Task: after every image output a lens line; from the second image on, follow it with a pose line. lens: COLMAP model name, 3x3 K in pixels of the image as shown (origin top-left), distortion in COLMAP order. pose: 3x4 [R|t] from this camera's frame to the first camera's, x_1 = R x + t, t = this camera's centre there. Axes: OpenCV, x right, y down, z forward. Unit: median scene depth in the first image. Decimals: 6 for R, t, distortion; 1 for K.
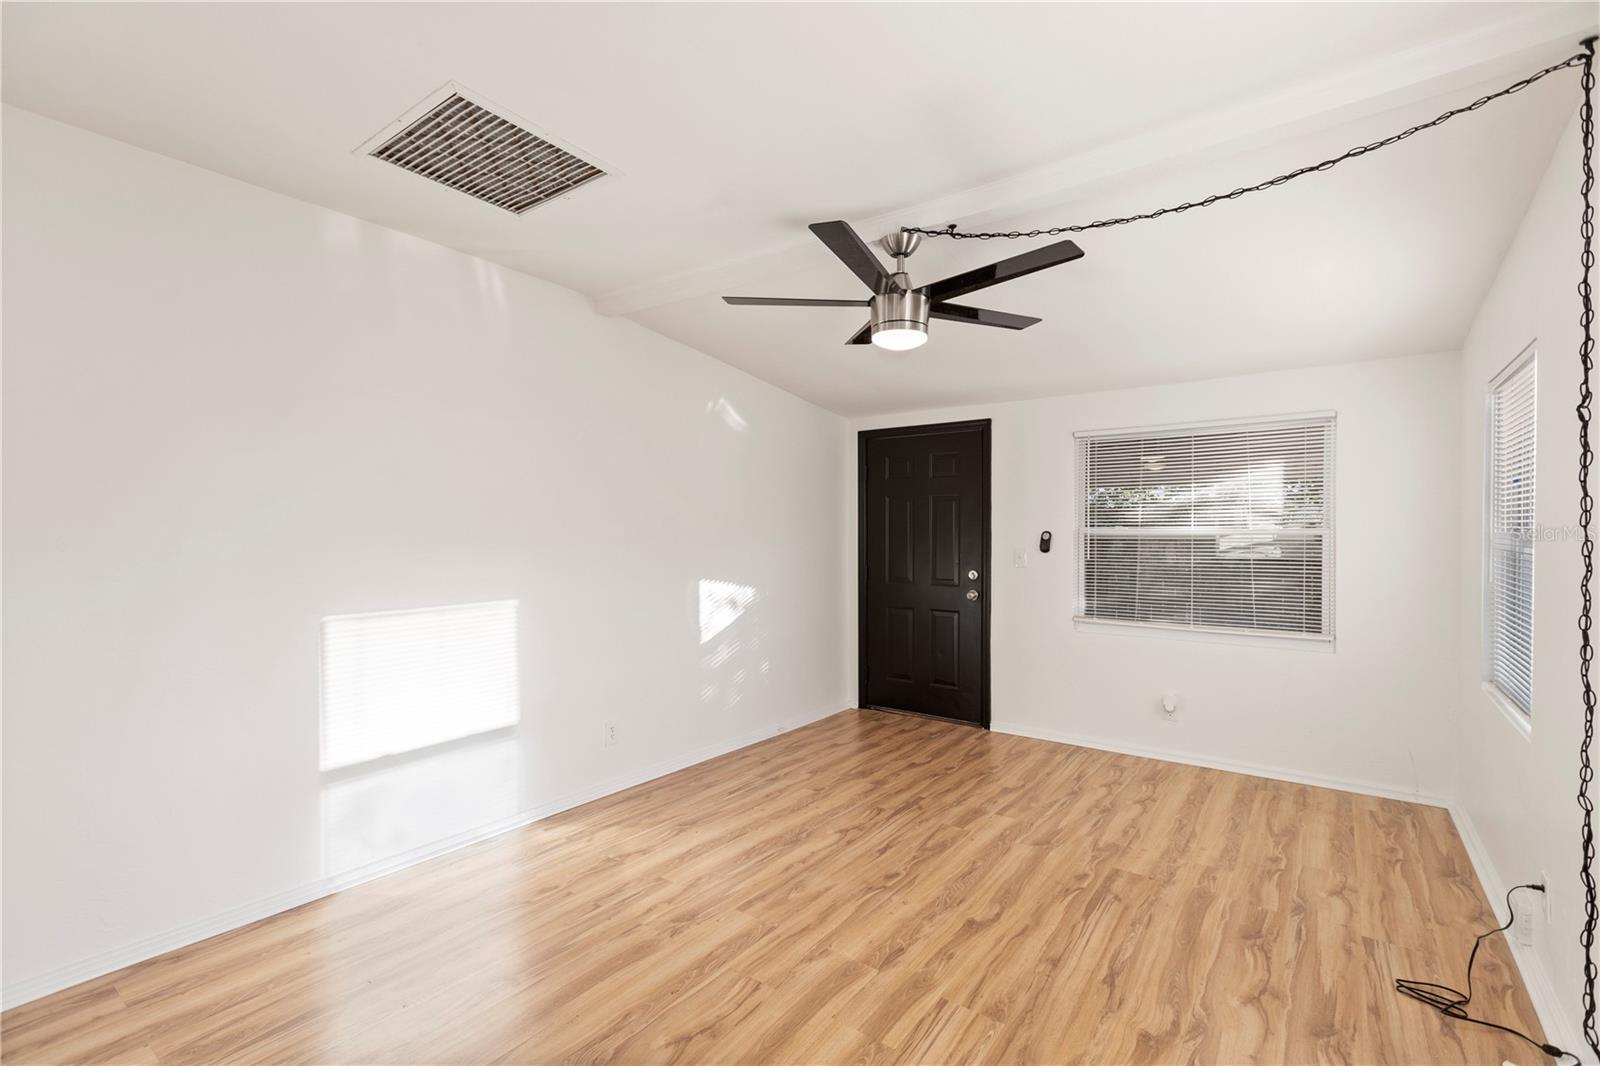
lens RADIAL K [[711.5, 0, 800.0], [0, 711.5, 533.0], [0, 0, 1]] dist [0.000806, 0.000093]
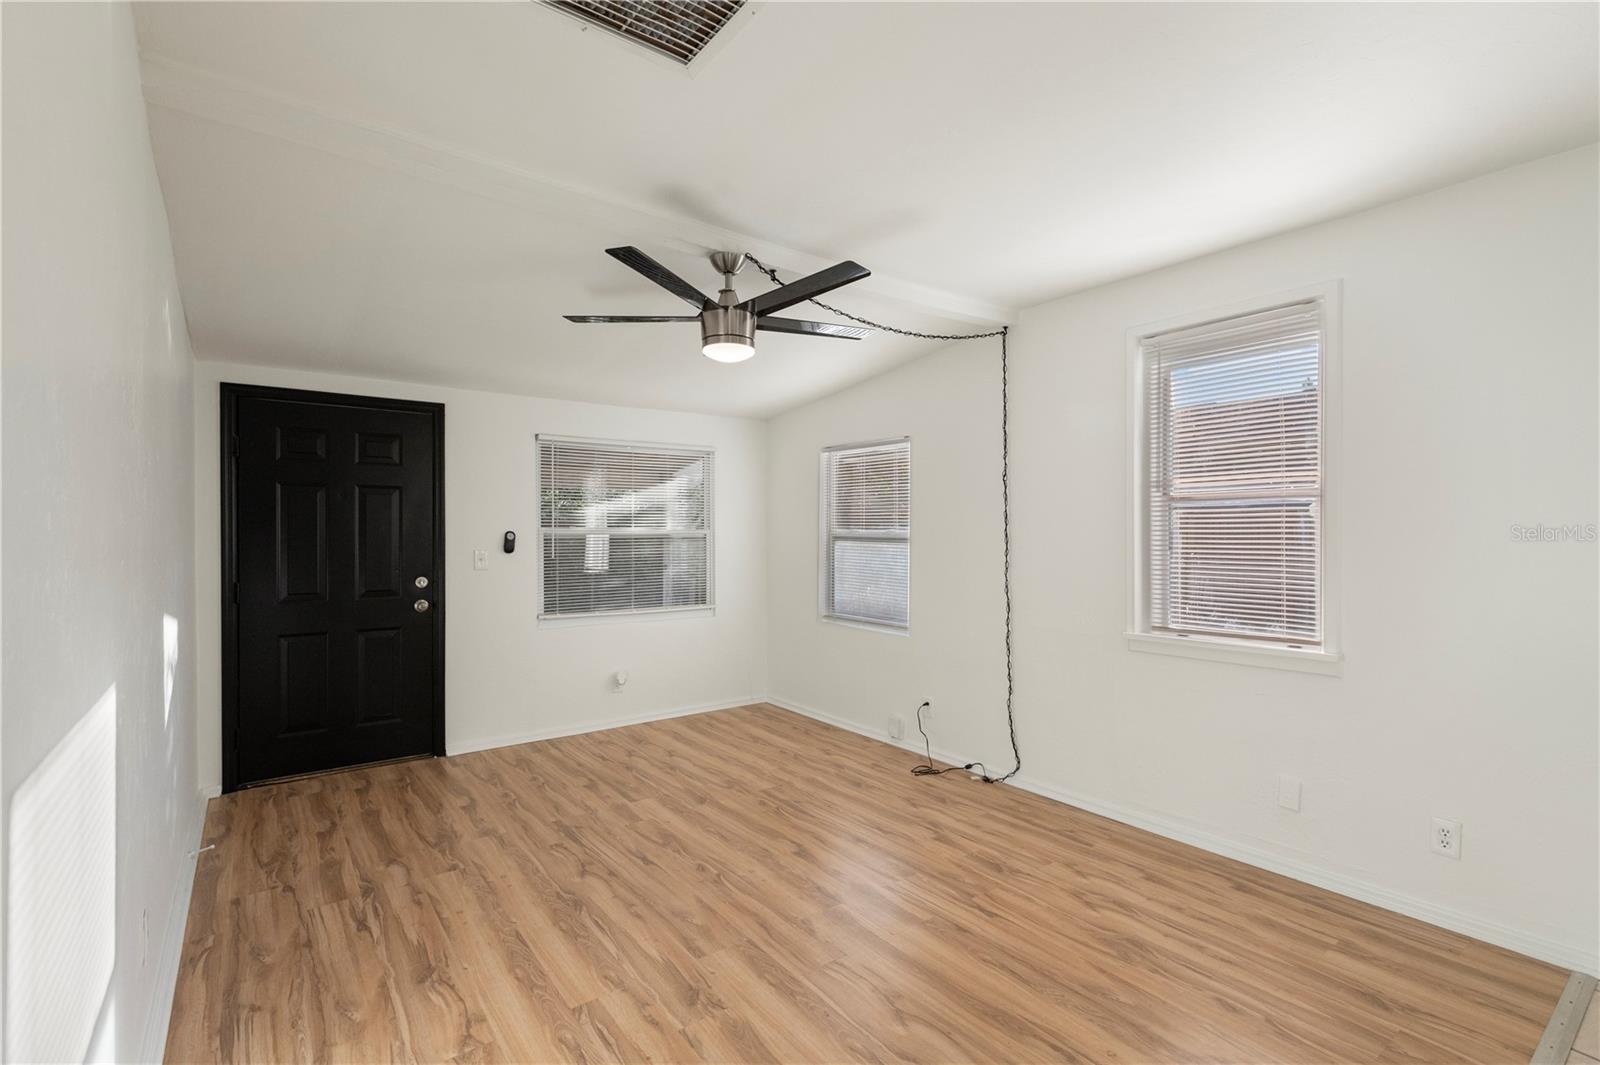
lens RADIAL K [[729.2, 0, 800.0], [0, 729.2, 532.5], [0, 0, 1]] dist [0.000880, 0.000314]
pose [[0.286335, 0.000318, 0.958130, -0.625449], [-0.000327, 1.000000, -0.000234, -0.000932], [-0.958130, -0.000246, 0.286335, 0.419354]]
